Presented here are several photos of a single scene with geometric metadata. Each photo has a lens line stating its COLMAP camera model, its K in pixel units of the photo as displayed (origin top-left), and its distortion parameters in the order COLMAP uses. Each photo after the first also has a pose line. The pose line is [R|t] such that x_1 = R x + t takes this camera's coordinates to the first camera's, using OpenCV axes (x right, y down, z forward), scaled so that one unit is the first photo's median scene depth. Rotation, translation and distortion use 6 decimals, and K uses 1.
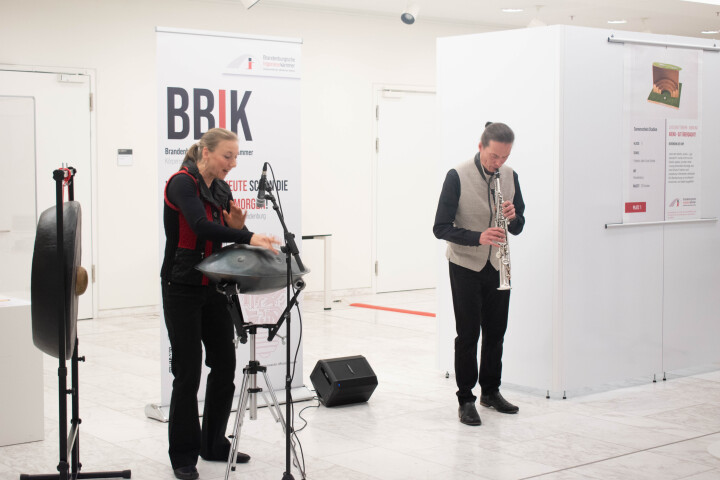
lens RADIAL K [[1220.7, 0, 360.0], [0, 1220.7, 240.0], [0, 0, 1]] dist [-0.002171, -0.021760]
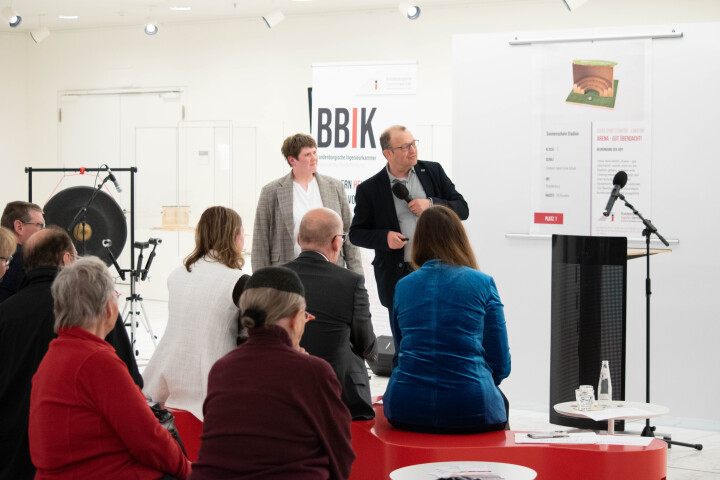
lens RADIAL K [[1795.6, 0, 360.0], [0, 1795.6, 240.0], [0, 0, 1]] dist [-0.184407, -0.486642]
pose [[0.178013, 0.047295, -0.982891, 1.533409], [-0.070757, 0.996874, 0.035153, -0.048001], [0.981481, 0.063288, 0.180803, 0.616232]]
